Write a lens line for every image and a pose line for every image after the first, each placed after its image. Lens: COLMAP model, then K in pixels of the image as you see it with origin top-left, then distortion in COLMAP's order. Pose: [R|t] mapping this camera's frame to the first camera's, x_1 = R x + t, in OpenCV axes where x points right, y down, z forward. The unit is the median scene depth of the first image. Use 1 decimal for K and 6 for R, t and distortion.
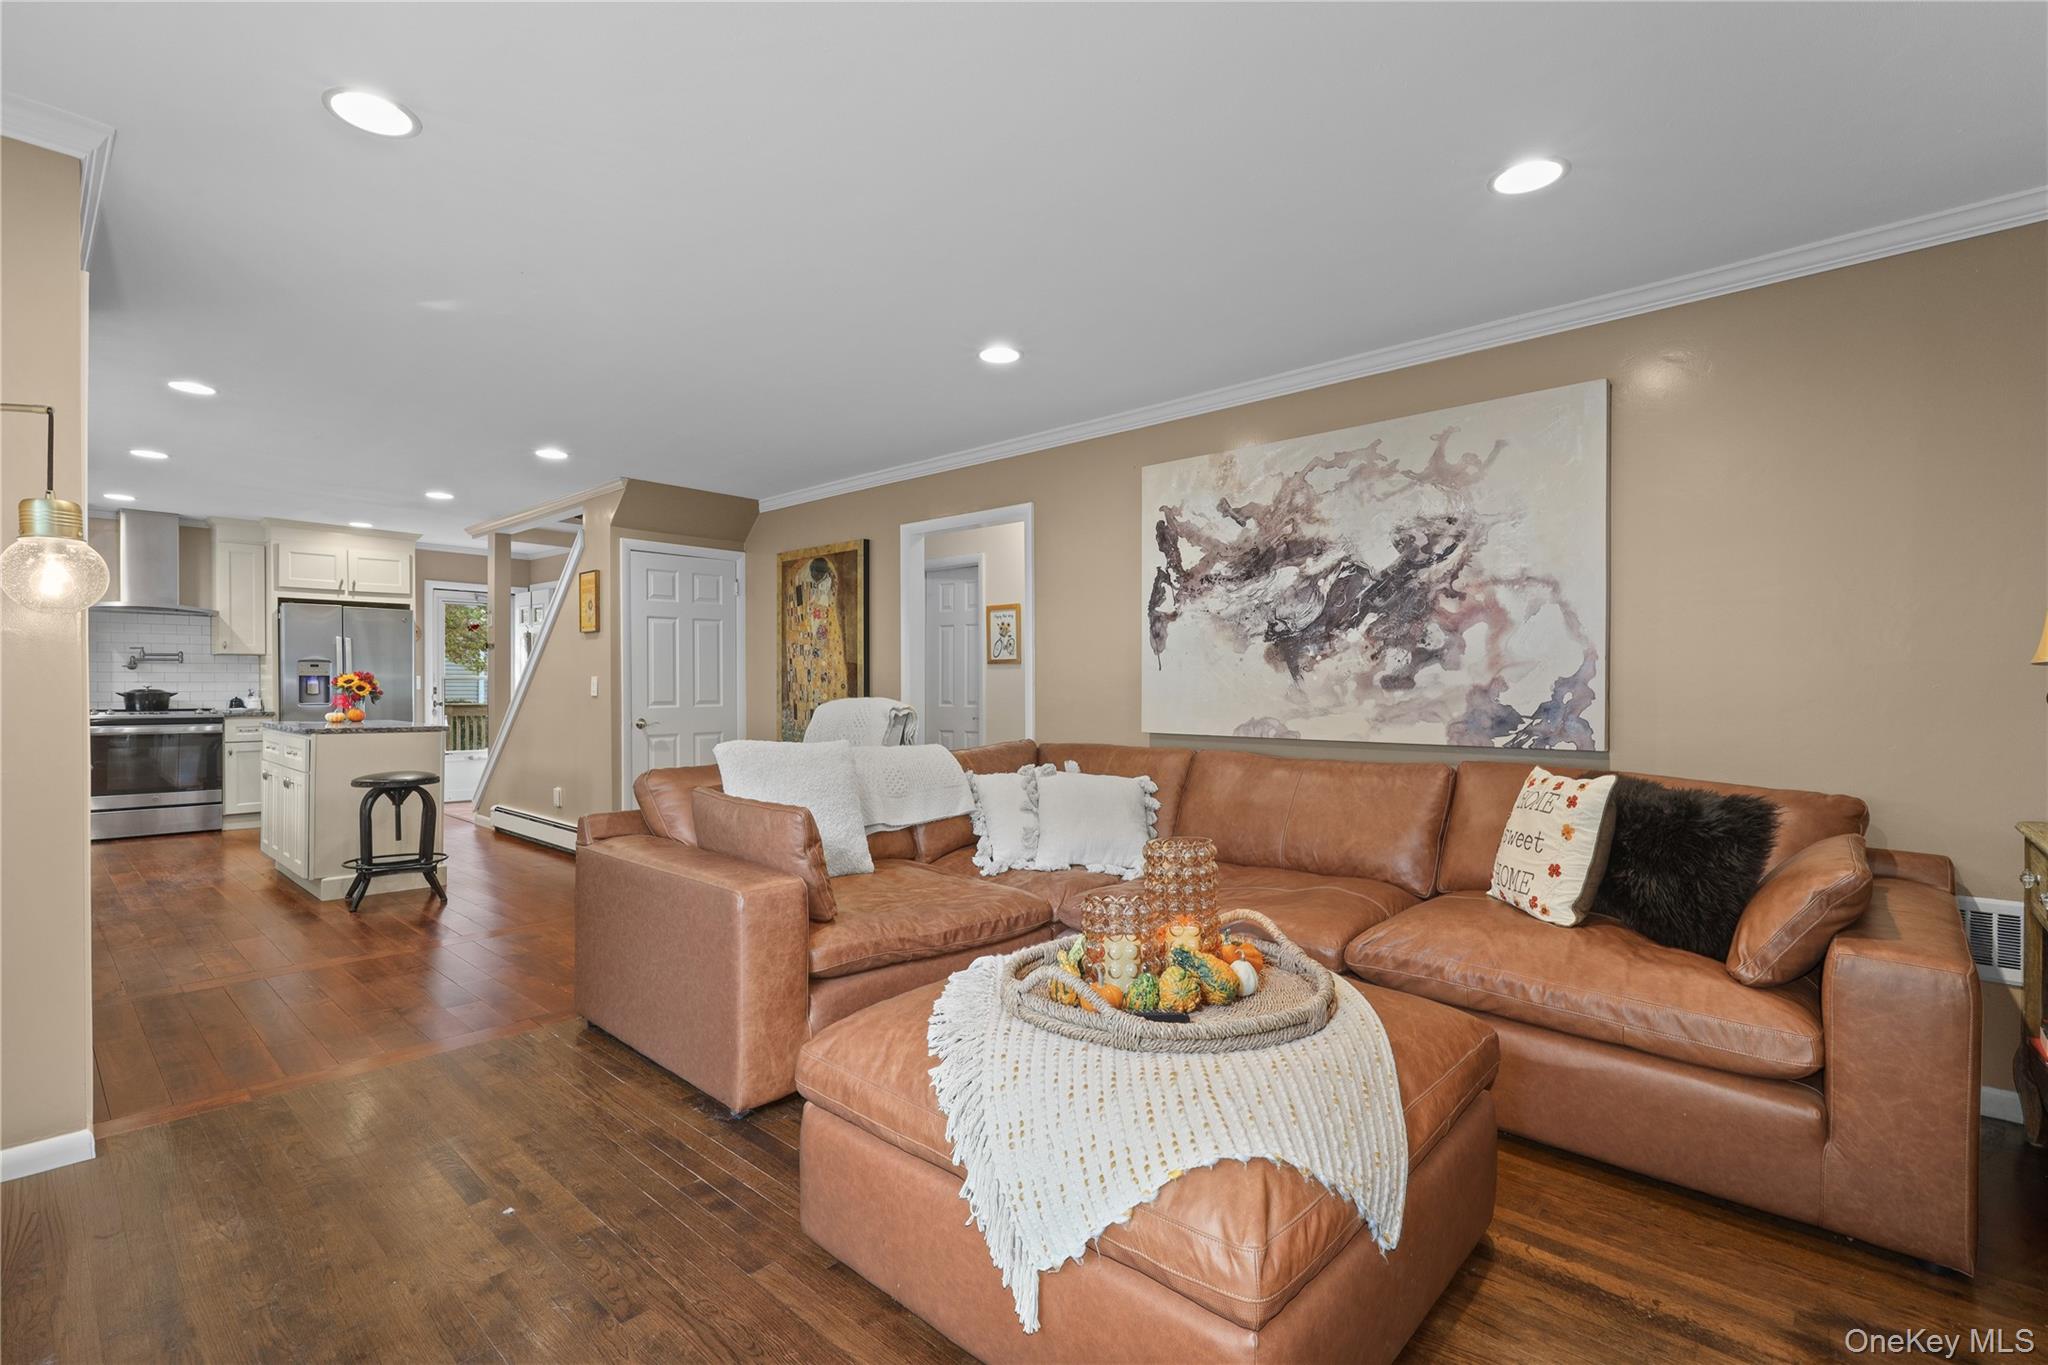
lens RADIAL K [[920.3, 0, 1001.7], [0, 920.3, 685.9], [0, 0, 1]] dist [0.003372, 0.000094]
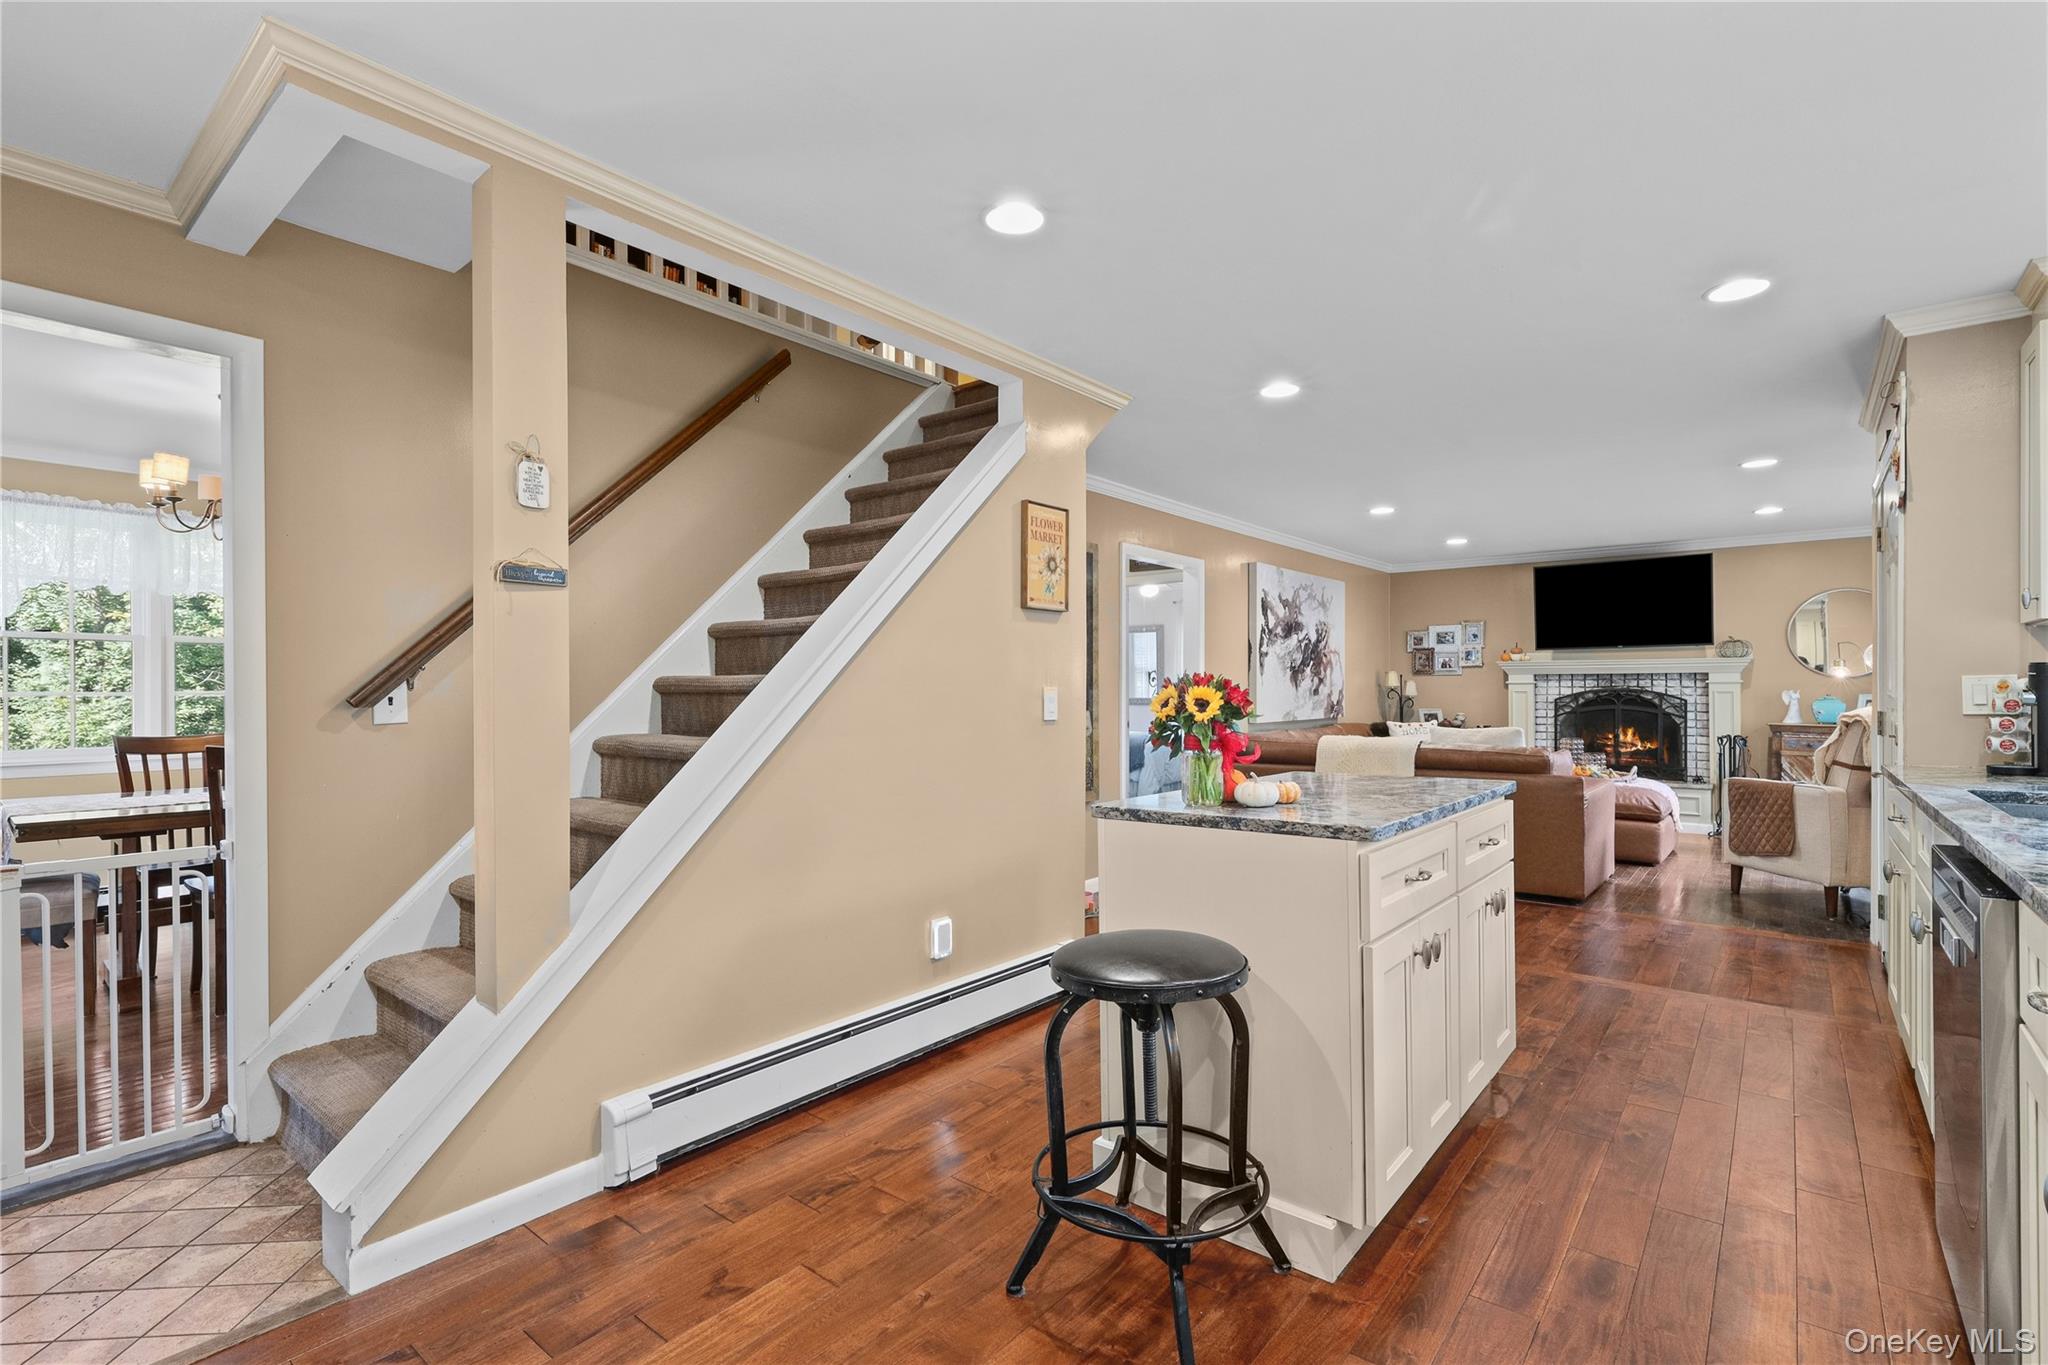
lens RADIAL K [[920.3, 0, 1100.4], [0, 920.3, 682.7], [0, 0, 1]] dist [0.003372, 0.000094]
pose [[-0.107852, 0.005474, 0.994152, -0.915591], [0.002617, 0.999983, -0.005222, -0.008624], [-0.994164, 0.002038, -0.107864, 0.917878]]
